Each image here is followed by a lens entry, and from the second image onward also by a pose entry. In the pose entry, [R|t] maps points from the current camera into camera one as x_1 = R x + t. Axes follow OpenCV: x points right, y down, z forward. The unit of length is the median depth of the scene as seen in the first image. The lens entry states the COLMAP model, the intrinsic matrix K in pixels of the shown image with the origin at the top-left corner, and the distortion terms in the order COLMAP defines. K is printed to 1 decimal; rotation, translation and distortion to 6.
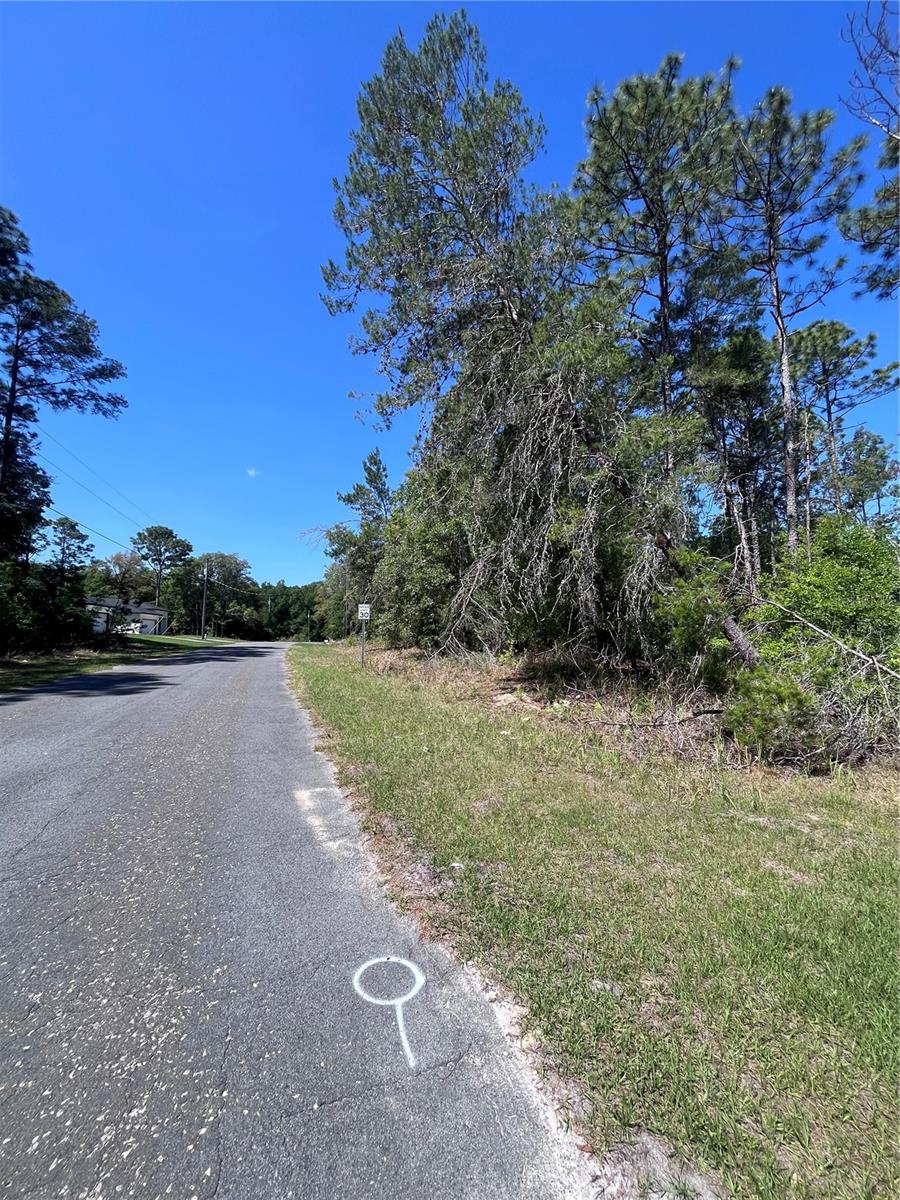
lens RADIAL K [[475.3, 0, 457.7], [0, 475.3, 594.7], [0, 0, 1]] dist [-0.001249, -0.005624]
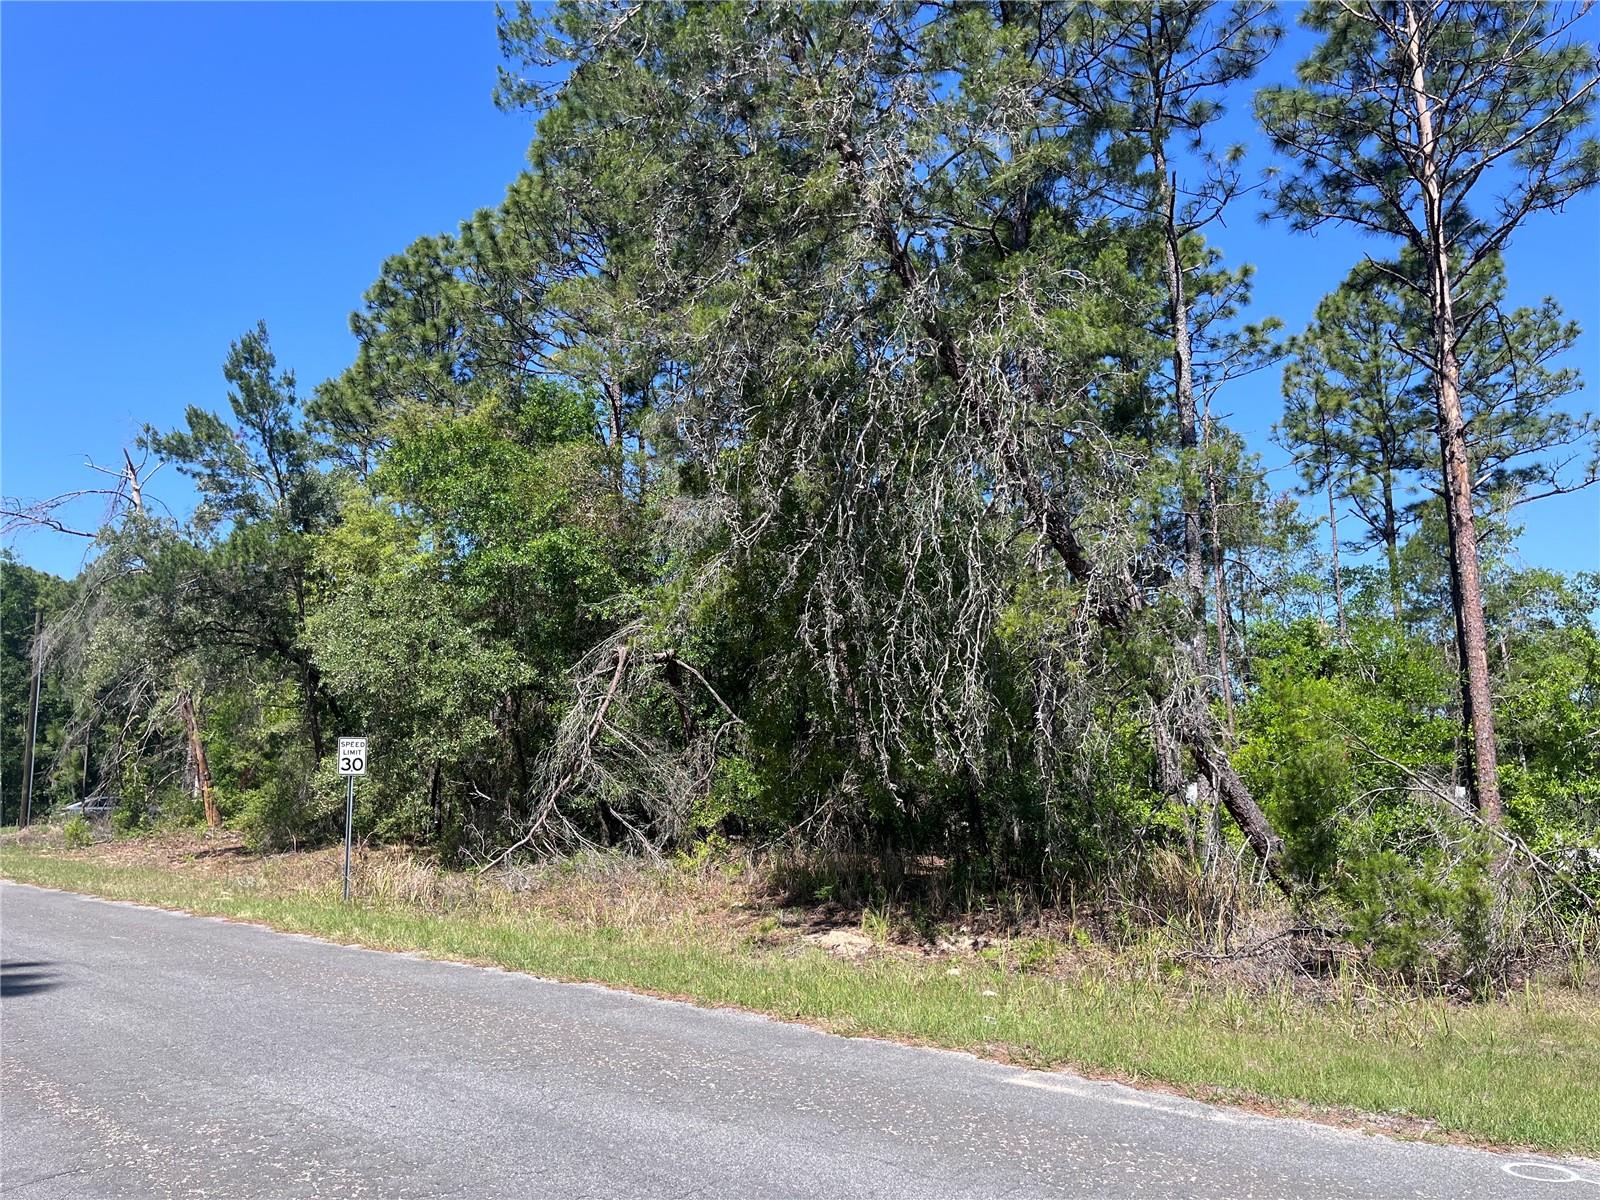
lens RADIAL K [[1186.3, 0, 786.4], [0, 1186.3, 597.0], [0, 0, 1]] dist [0.067341, -0.102812]
pose [[0.909425, 0.057182, 0.411919, -0.568566], [-0.021813, 0.995697, -0.090064, -0.029389], [-0.415296, 0.072921, 0.906759, -0.153011]]
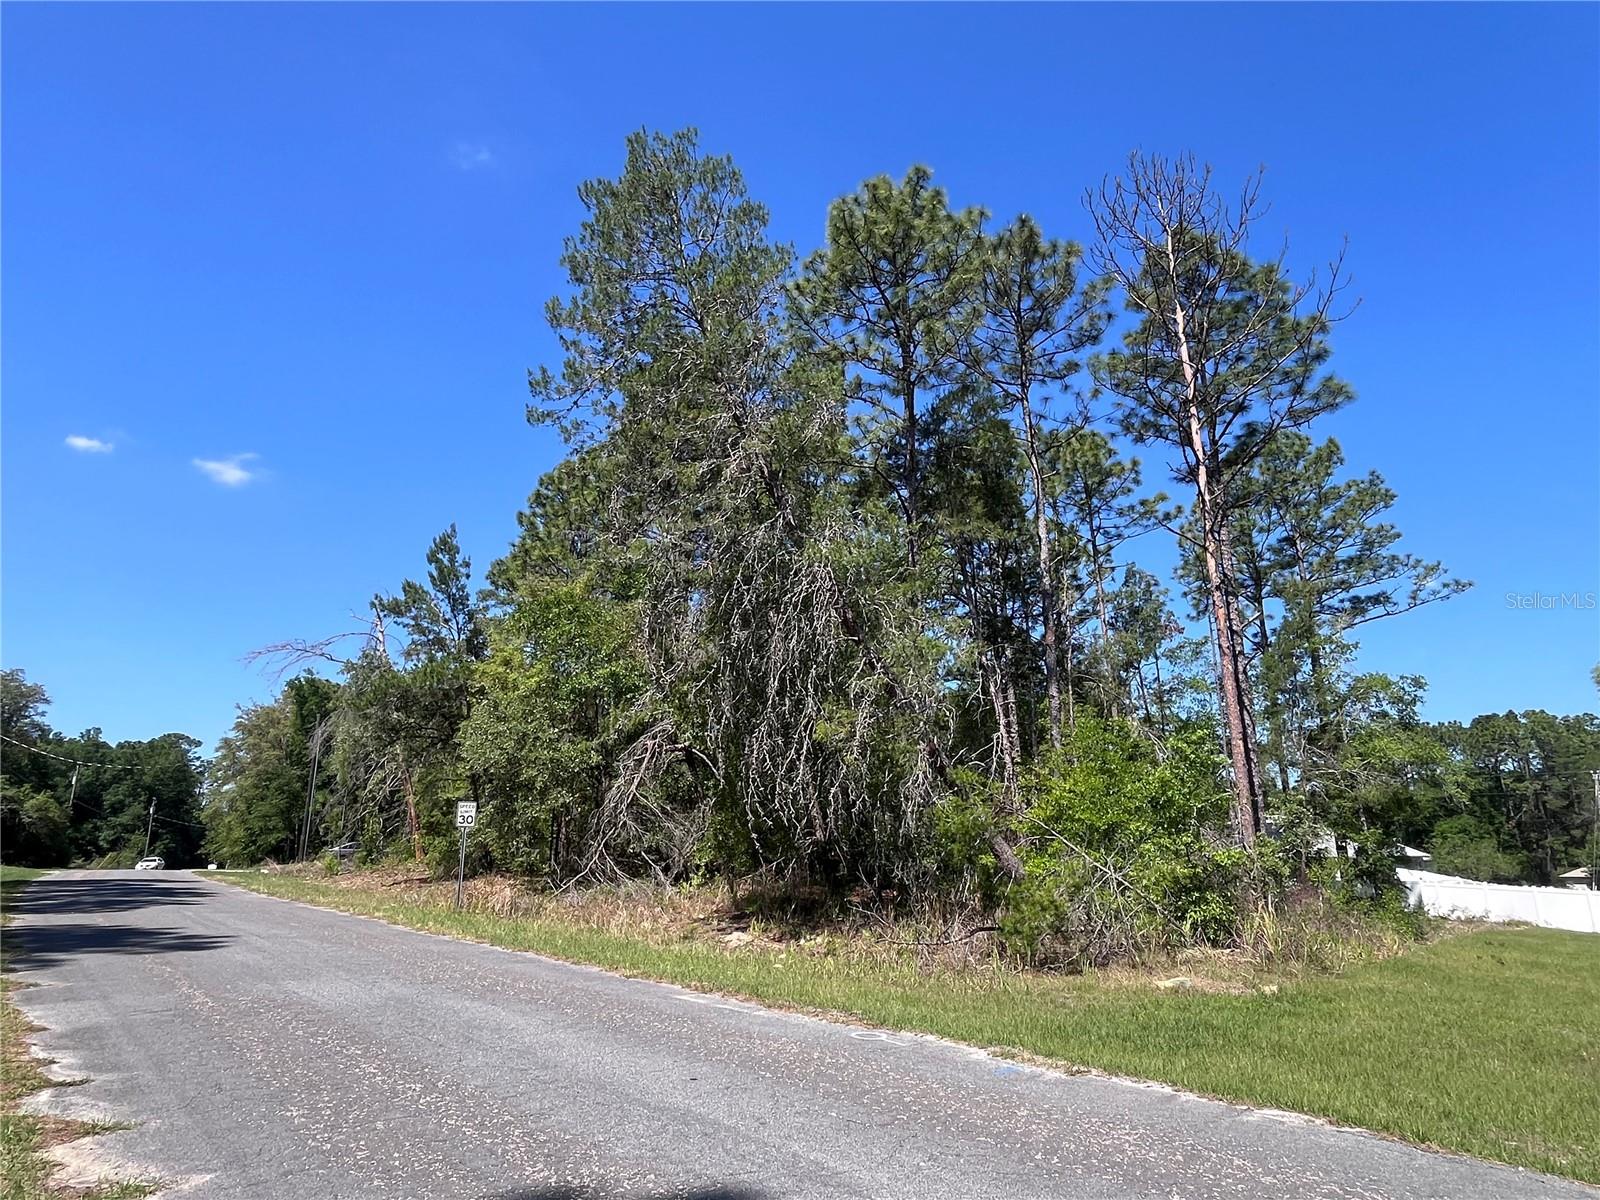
lens RADIAL K [[904.3, 0, 789.5], [0, 904.3, 594.4], [0, 0, 1]] dist [-0.002380, -0.000884]
pose [[0.948159, 0.080023, 0.307556, -0.365043], [-0.020041, 0.980908, -0.193438, -0.051252], [-0.317163, 0.177247, 0.931660, -0.562552]]
